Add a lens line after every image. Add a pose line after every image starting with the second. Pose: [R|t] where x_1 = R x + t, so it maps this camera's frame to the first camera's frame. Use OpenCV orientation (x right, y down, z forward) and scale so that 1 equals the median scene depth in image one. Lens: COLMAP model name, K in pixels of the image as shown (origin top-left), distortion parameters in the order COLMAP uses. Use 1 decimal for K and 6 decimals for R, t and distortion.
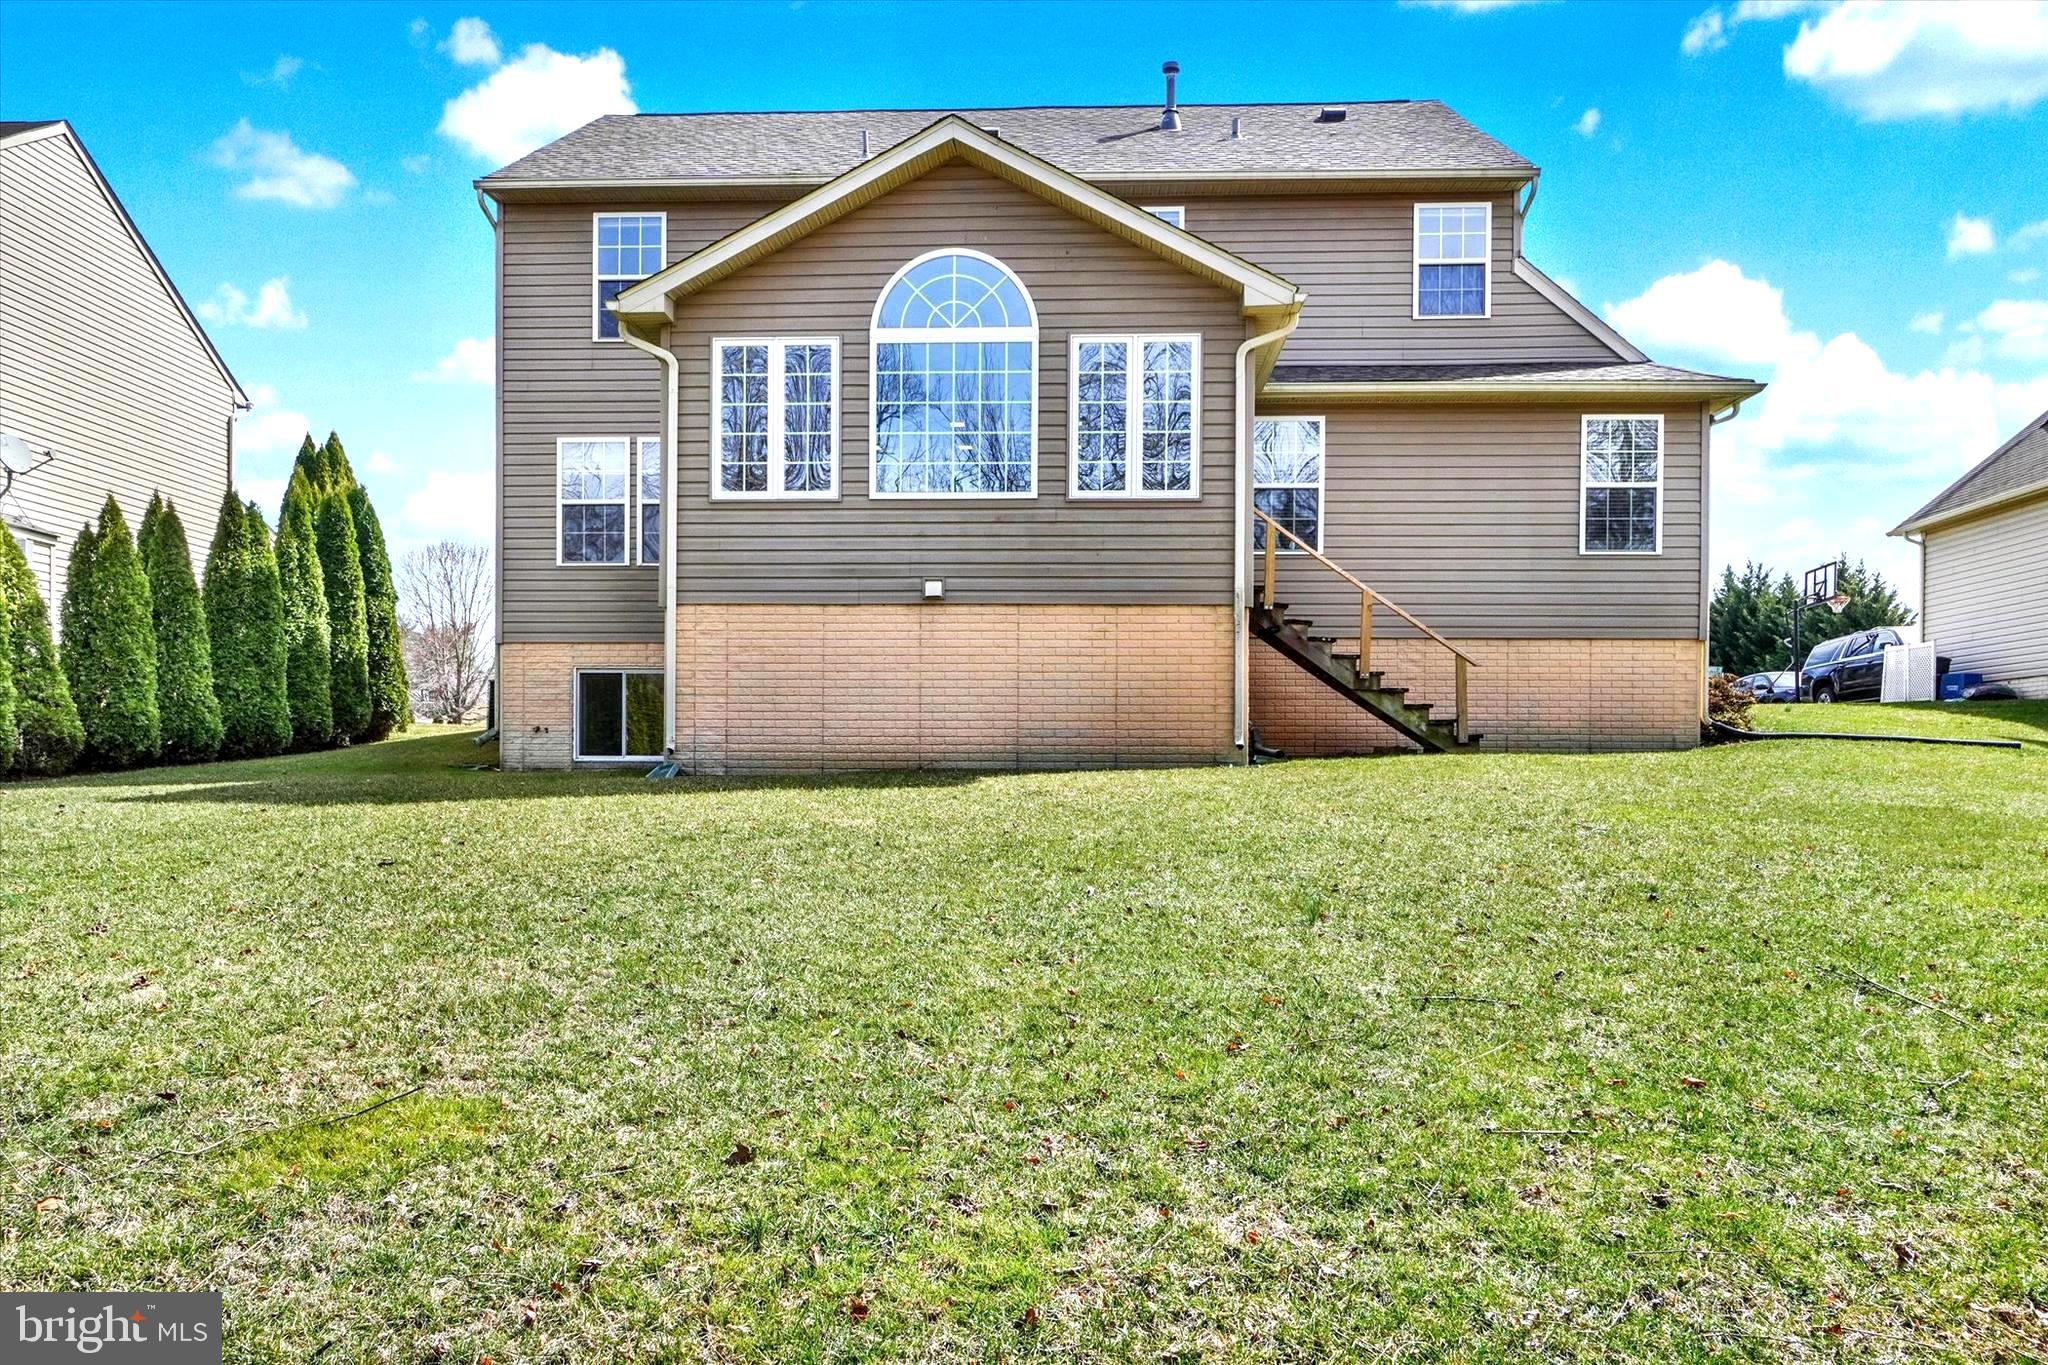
lens RADIAL K [[1366.0, 0, 1006.0], [0, 1366.0, 788.6], [0, 0, 1]] dist [0.000425, 0.005437]
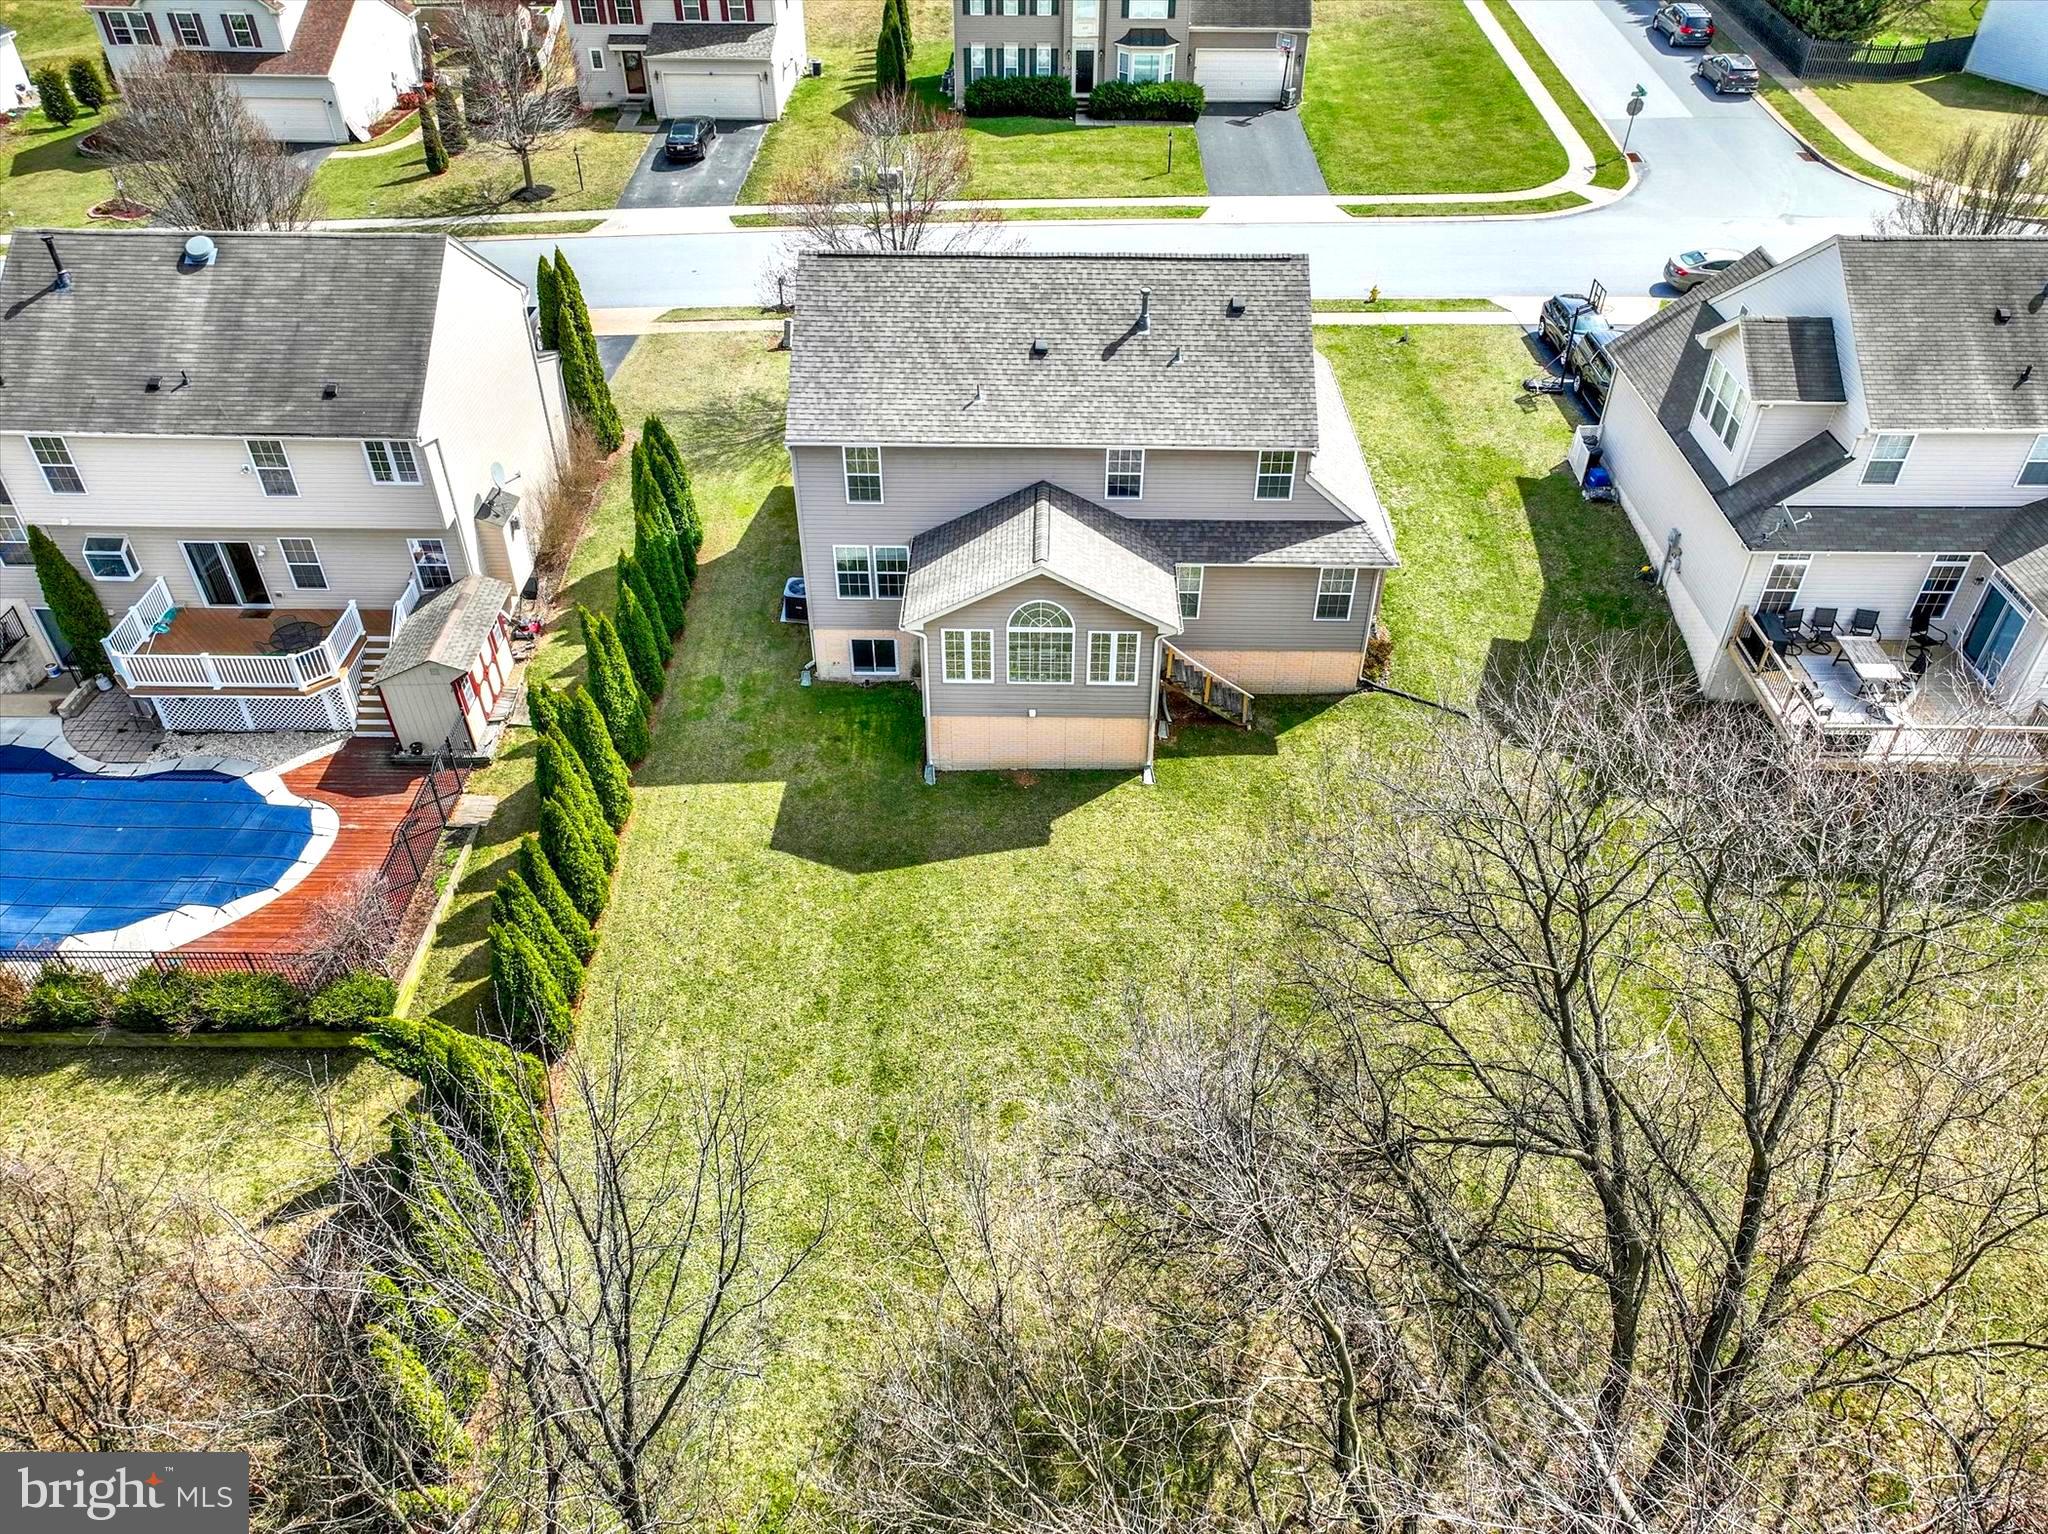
lens RADIAL K [[1466.3, 0, 1027.0], [0, 1466.3, 768.0], [0, 0, 1]] dist [0.000854, 0.012342]
pose [[0.999369, -0.025662, 0.024544, -0.131771], [0.005050, 0.786880, 0.617086, -1.733818], [-0.035149, -0.616573, 0.786513, -1.200879]]
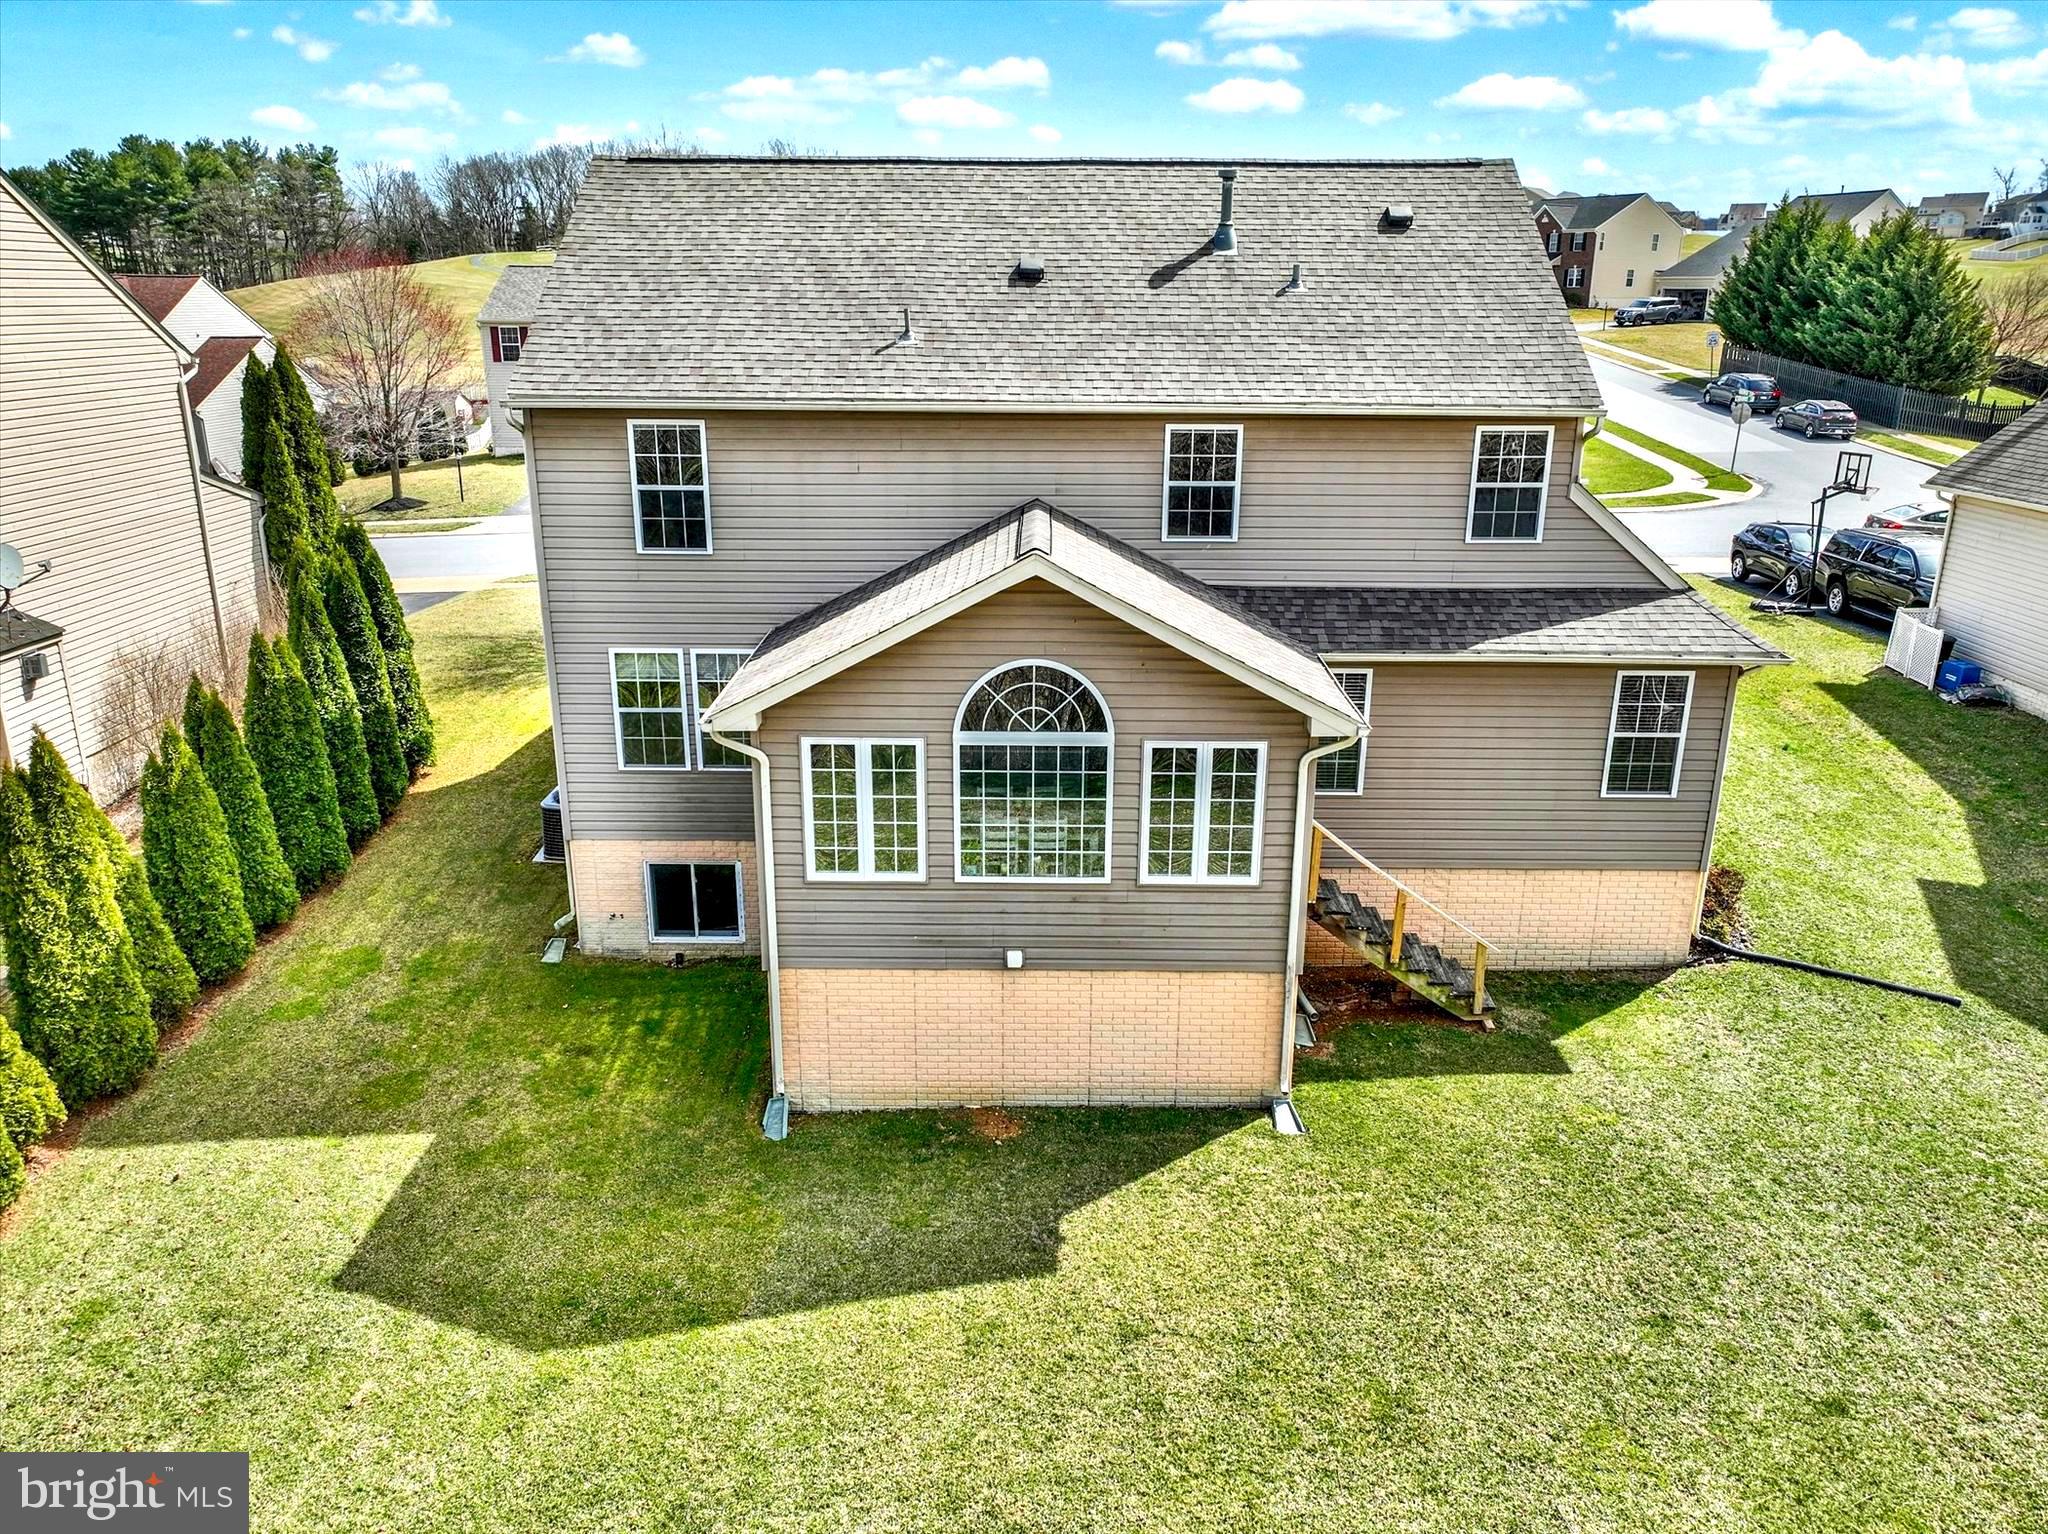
lens RADIAL K [[1466.3, 0, 1025.6], [0, 1466.3, 769.4], [0, 0, 1]] dist [0.000854, 0.012342]
pose [[0.999104, -0.014882, 0.039627, -0.088010], [0.002413, 0.954660, 0.297688, -0.636043], [-0.042261, -0.297326, 0.953840, -0.080046]]
